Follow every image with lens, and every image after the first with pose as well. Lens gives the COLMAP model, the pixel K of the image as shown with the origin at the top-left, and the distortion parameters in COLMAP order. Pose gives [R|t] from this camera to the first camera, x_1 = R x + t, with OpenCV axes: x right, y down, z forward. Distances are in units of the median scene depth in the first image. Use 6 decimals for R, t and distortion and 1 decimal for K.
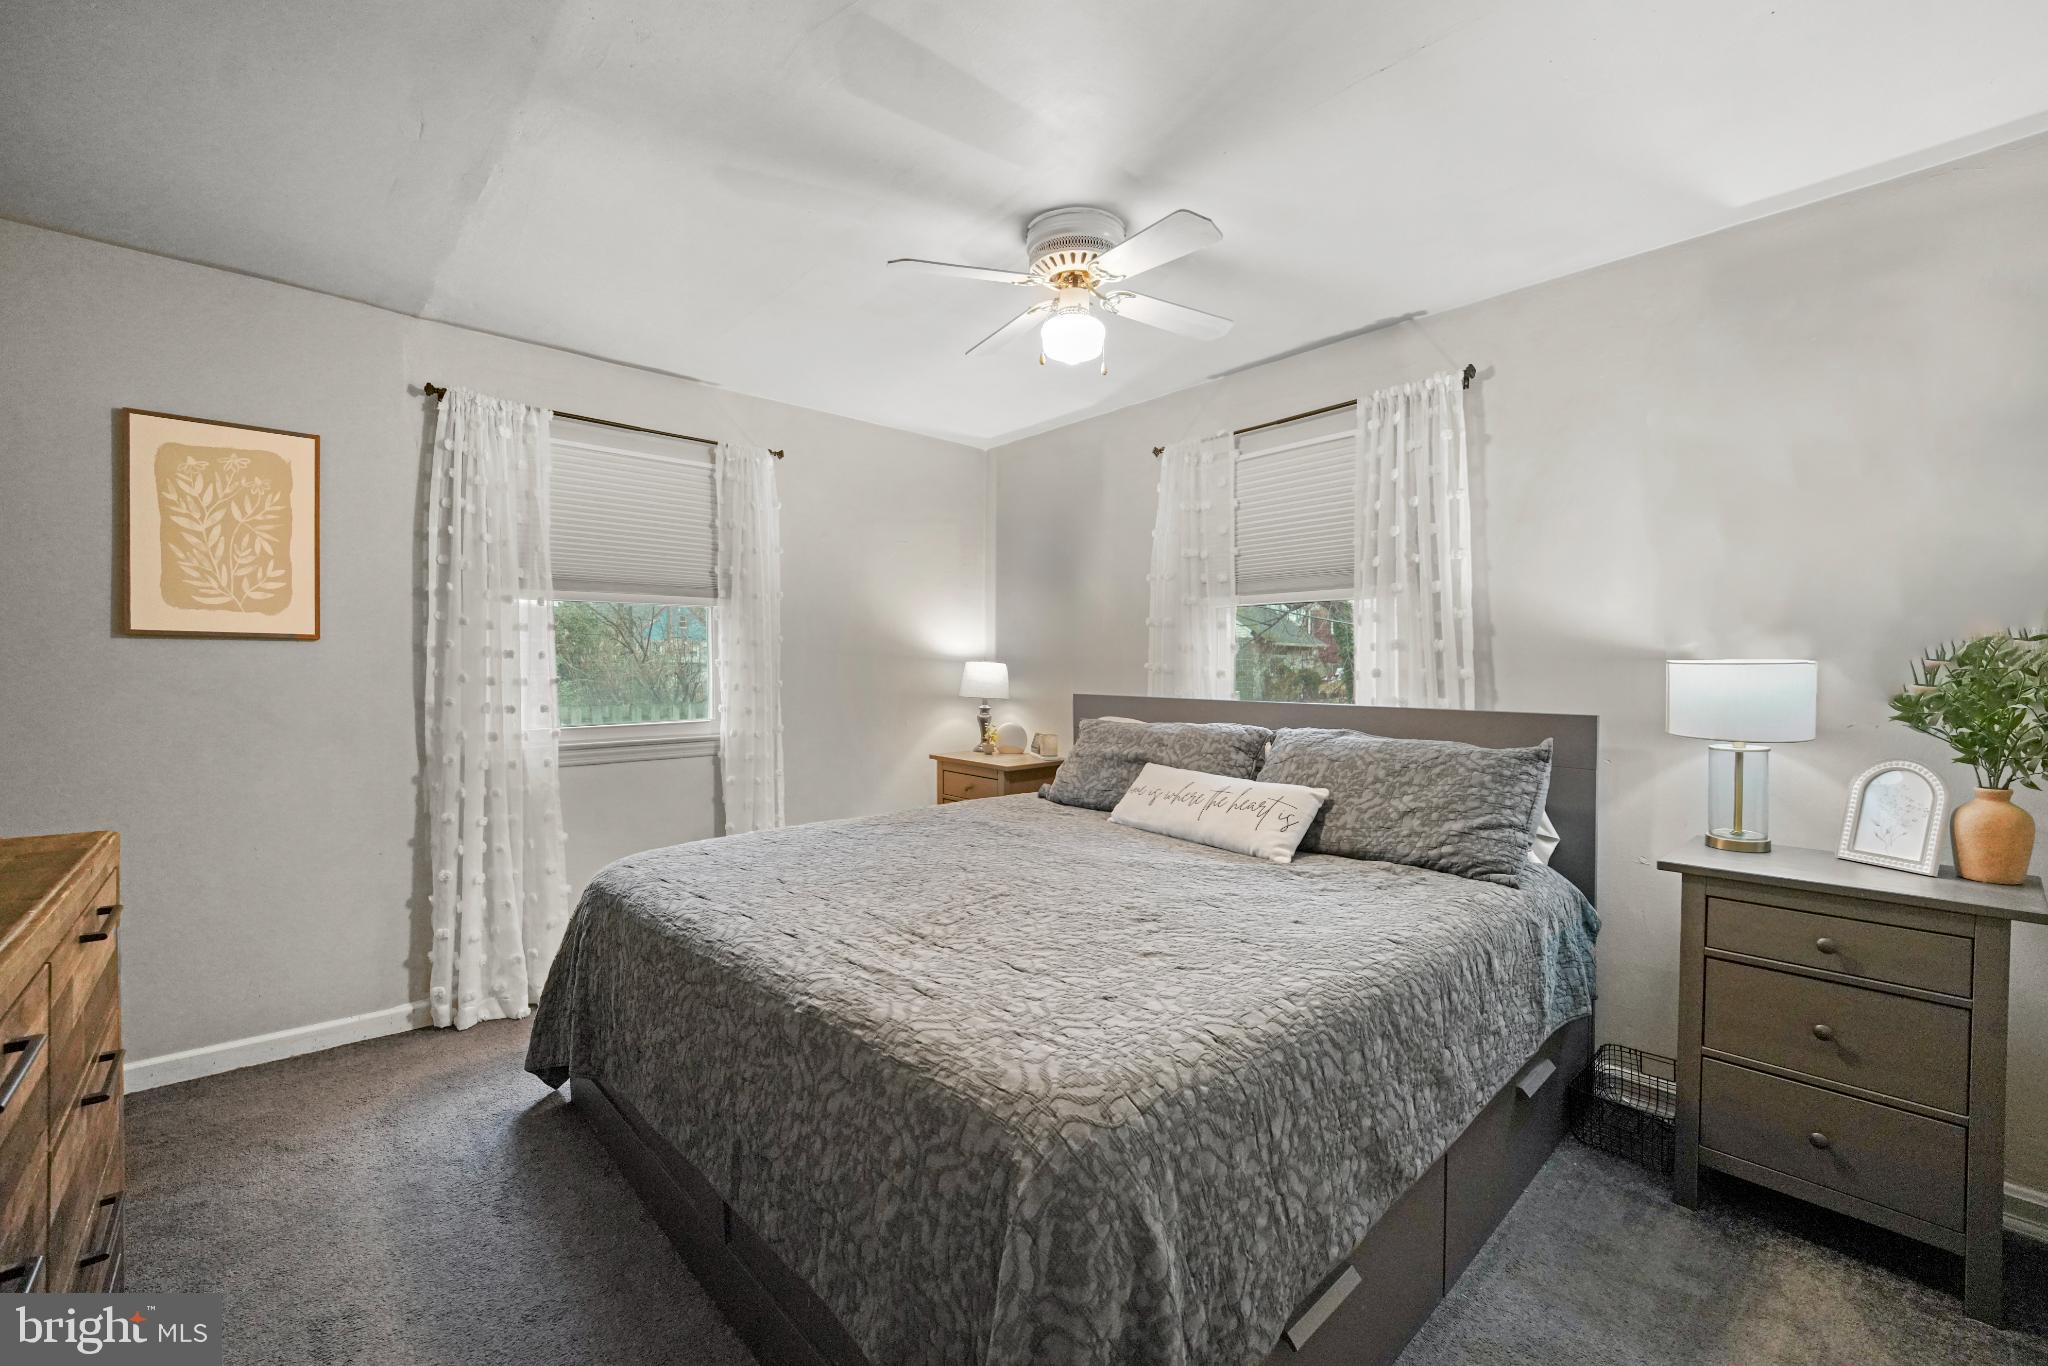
lens RADIAL K [[851.1, 0, 1023.5], [0, 851.1, 678.3], [0, 0, 1]] dist [0.032512, -0.027436]
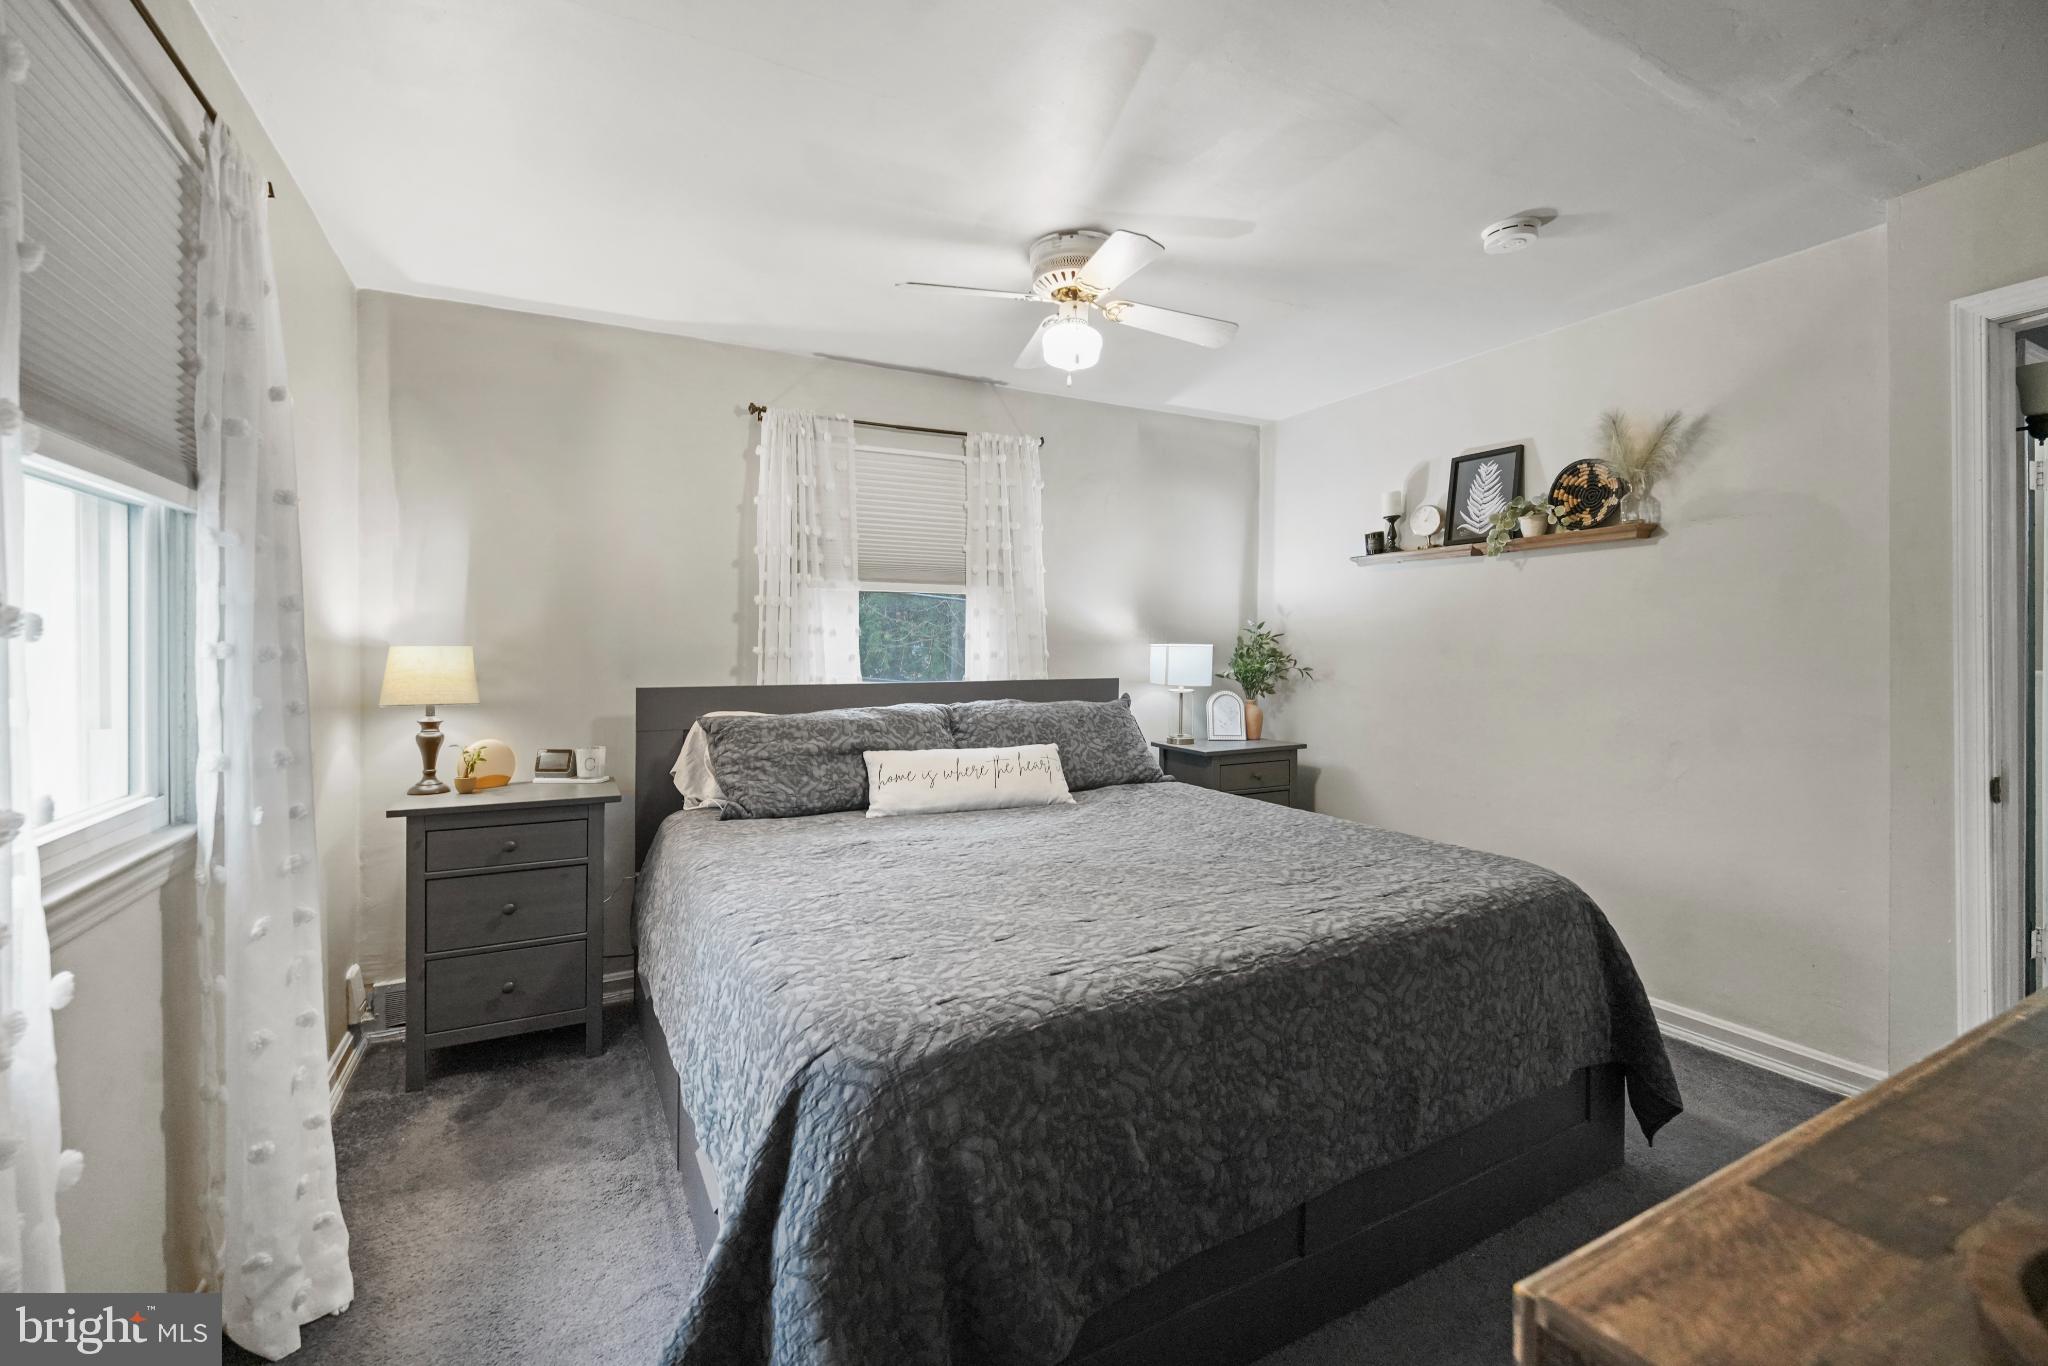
lens RADIAL K [[853.0, 0, 1029.8], [0, 853.0, 658.1], [0, 0, 1]] dist [0.017307, -0.017692]
pose [[0.231330, -0.017282, 0.972722, -0.748846], [0.016670, 0.999766, 0.013798, -0.015861], [-0.972733, 0.013024, 0.231564, 0.599326]]
